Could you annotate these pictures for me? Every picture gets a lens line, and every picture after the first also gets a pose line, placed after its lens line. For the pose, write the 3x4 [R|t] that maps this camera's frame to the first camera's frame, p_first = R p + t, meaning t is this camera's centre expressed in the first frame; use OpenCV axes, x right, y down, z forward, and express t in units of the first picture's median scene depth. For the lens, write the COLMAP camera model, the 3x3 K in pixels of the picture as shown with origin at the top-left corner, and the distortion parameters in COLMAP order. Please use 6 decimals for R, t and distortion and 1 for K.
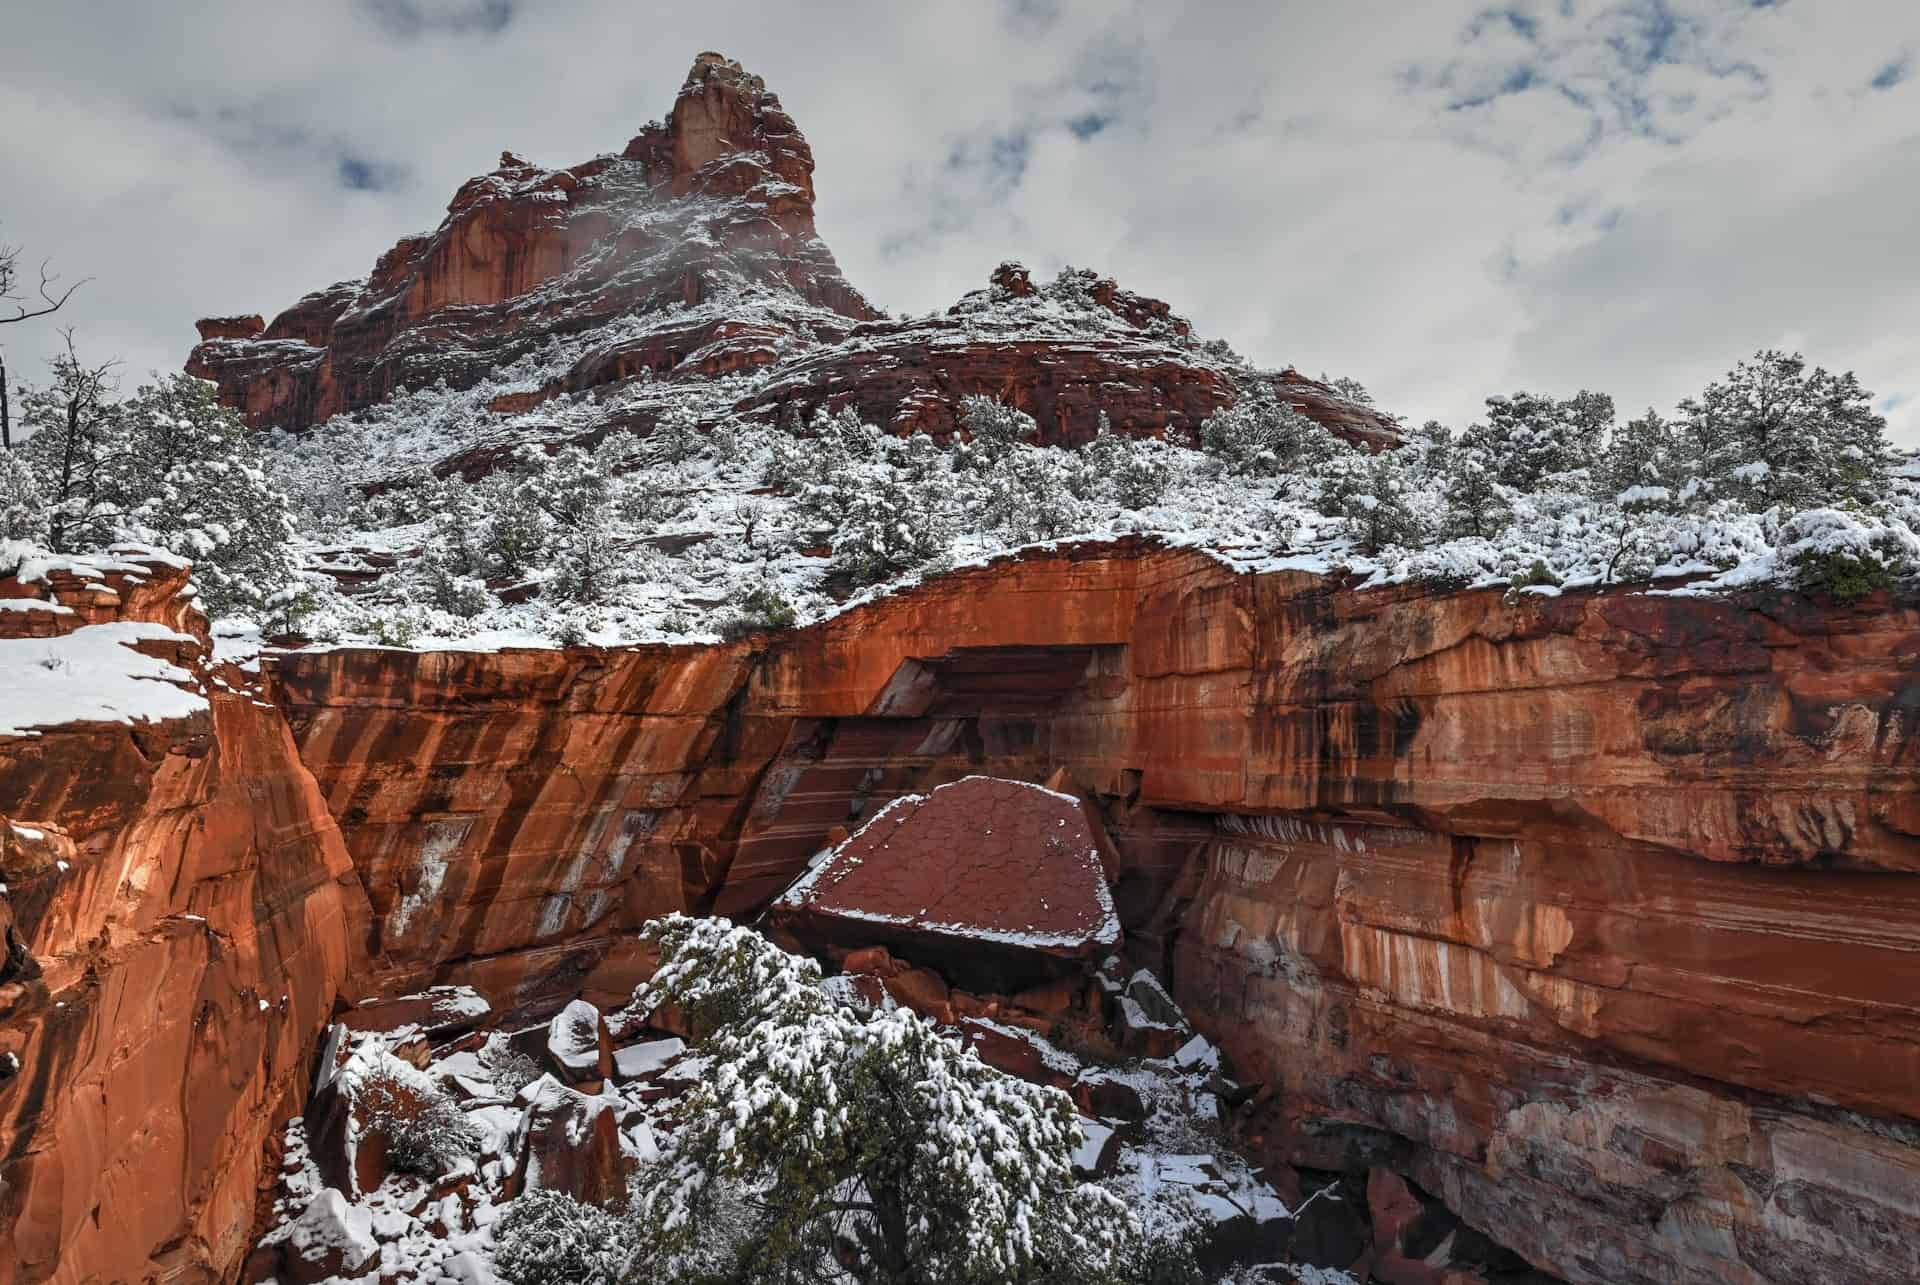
lens RADIAL K [[1343.5, 0, 953.8], [0, 1343.5, 626.0], [0, 0, 1]] dist [-0.053781, 0.001807]
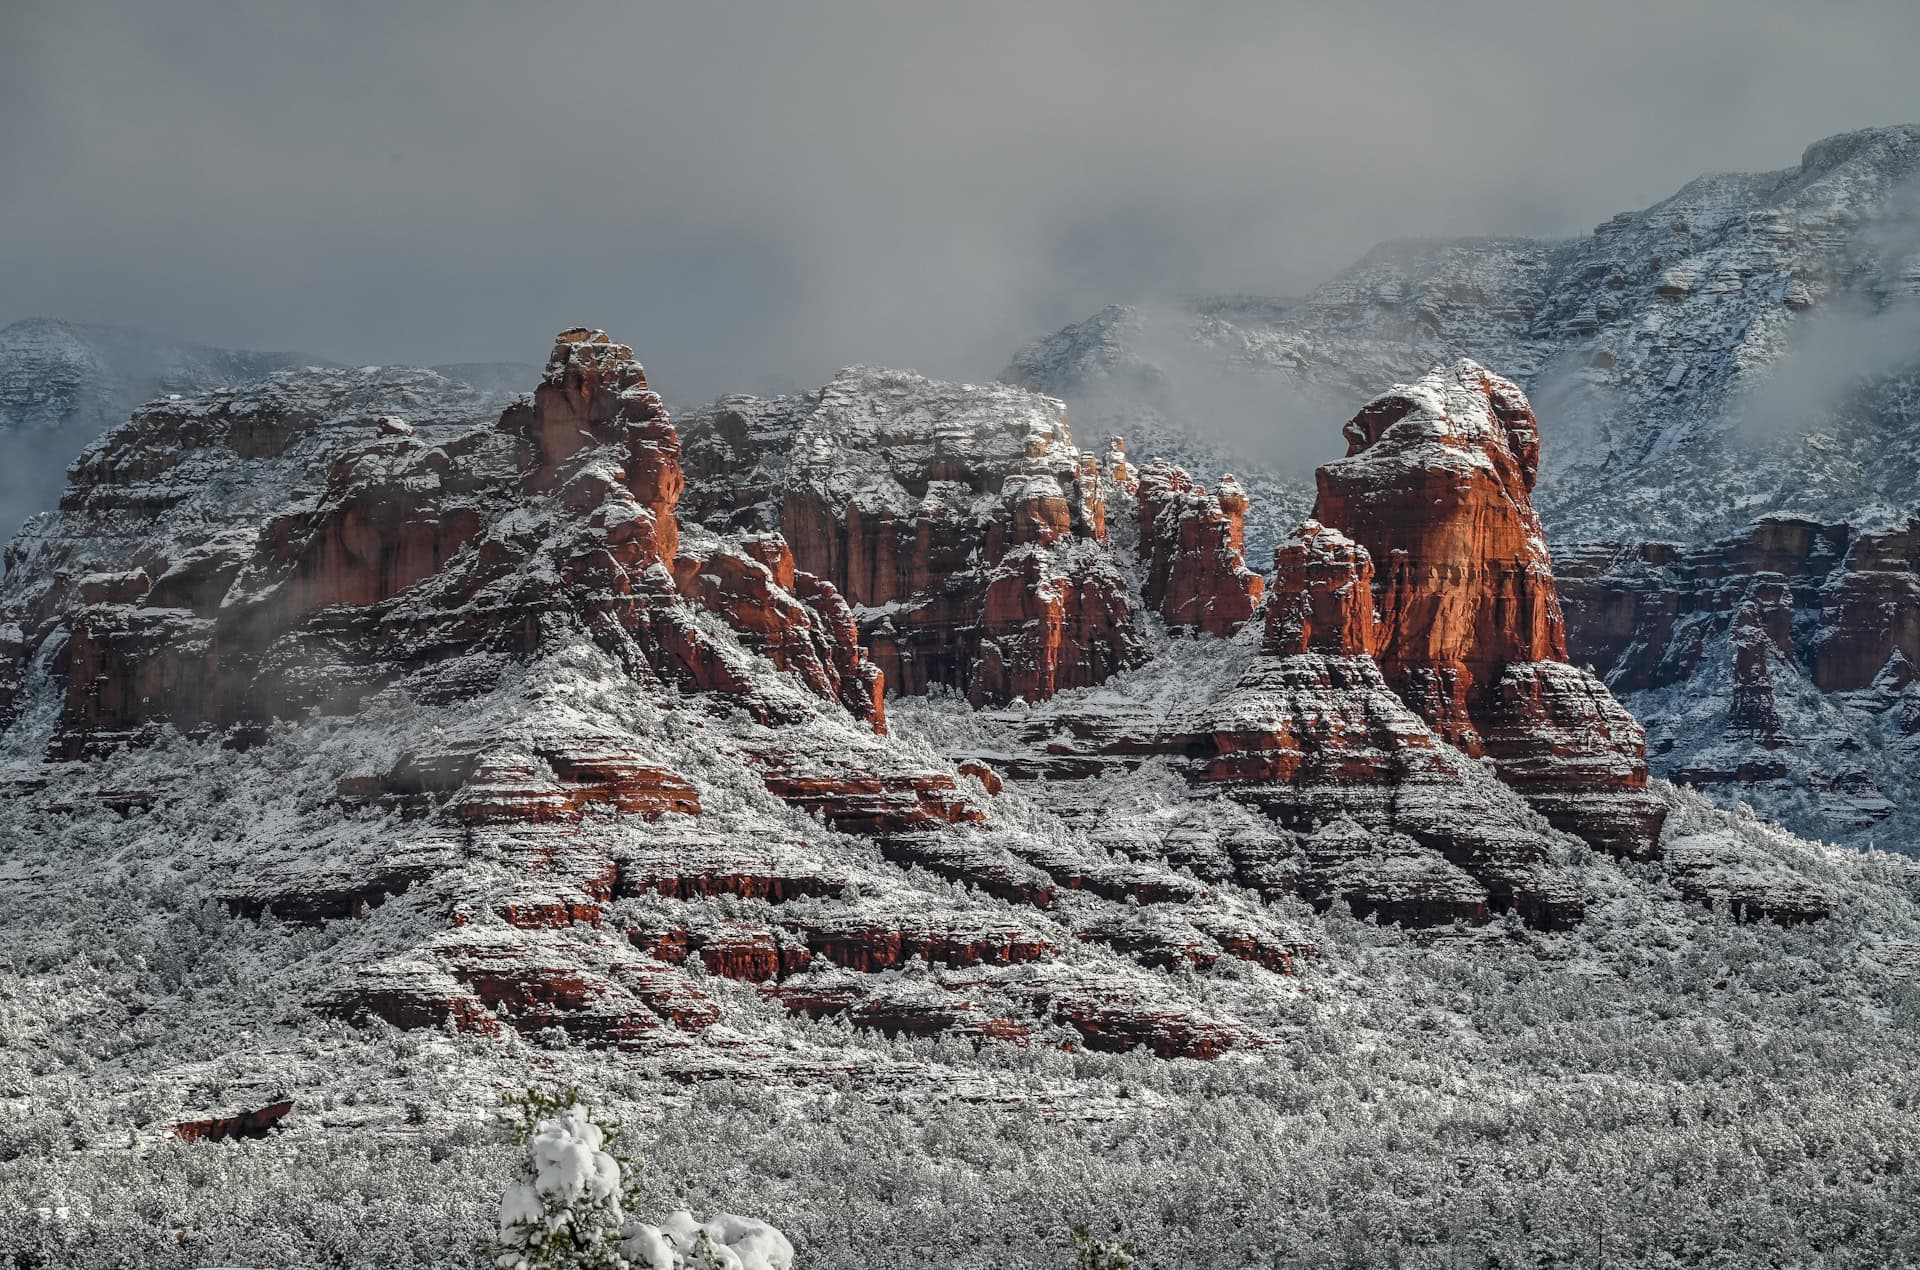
lens RADIAL K [[6796.3, 0, 974.6], [0, 6796.3, 621.4], [0, 0, 1]] dist [-0.011642, 0.000000]
pose [[0.937727, -0.006541, -0.347311, 1.747128], [0.029391, 0.997731, 0.060565, -0.510831], [0.346127, -0.067001, 0.935792, -3.399311]]
